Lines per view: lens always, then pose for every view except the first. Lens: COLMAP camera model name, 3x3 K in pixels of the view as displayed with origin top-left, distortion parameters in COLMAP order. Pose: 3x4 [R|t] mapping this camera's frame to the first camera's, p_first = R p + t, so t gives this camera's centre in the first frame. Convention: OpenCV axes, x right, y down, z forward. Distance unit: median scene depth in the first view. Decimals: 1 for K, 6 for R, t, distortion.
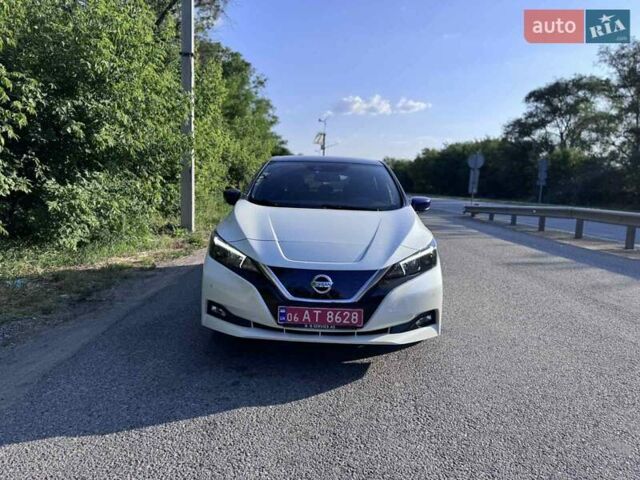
lens RADIAL K [[447.0, 0, 320.0], [0, 447.0, 240.0], [0, 0, 1]] dist [-0.028434, -0.007519]
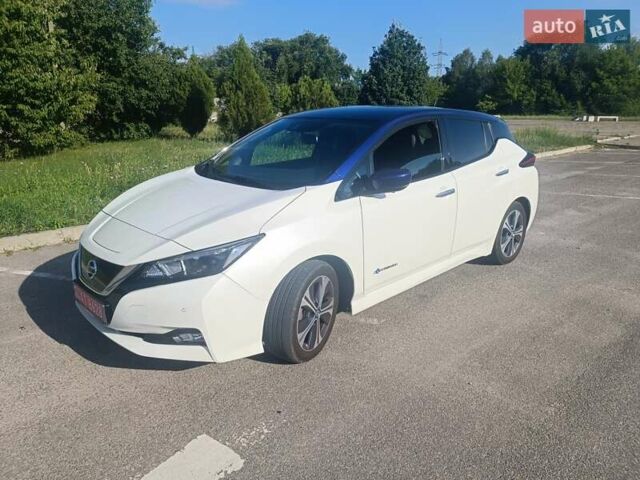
lens RADIAL K [[447.0, 0, 320.0], [0, 447.0, 240.0], [0, 0, 1]] dist [-0.028434, -0.007519]
pose [[0.716094, 0.157267, -0.680057, 0.447280], [-0.058338, 0.984363, 0.166210, -0.068117], [0.695562, -0.079349, 0.714071, 0.296543]]
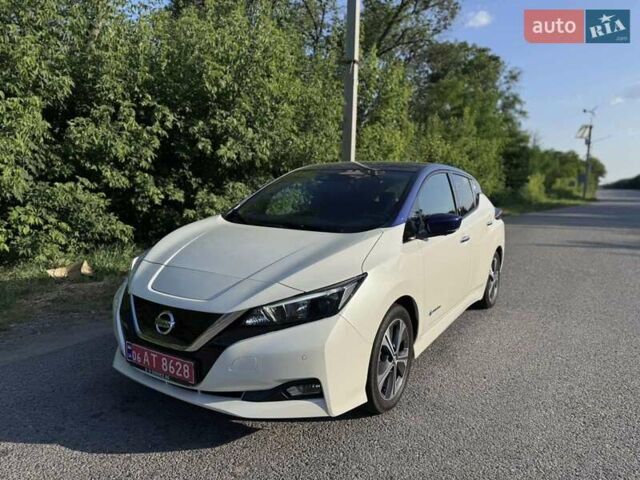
lens RADIAL K [[447.0, 0, 320.0], [0, 447.0, 240.0], [0, 0, 1]] dist [-0.028434, -0.007519]
pose [[0.854672, 0.040638, -0.517575, 0.301487], [-0.043810, 0.999021, 0.006097, -0.032980], [0.517316, 0.017464, 0.855616, 0.195076]]
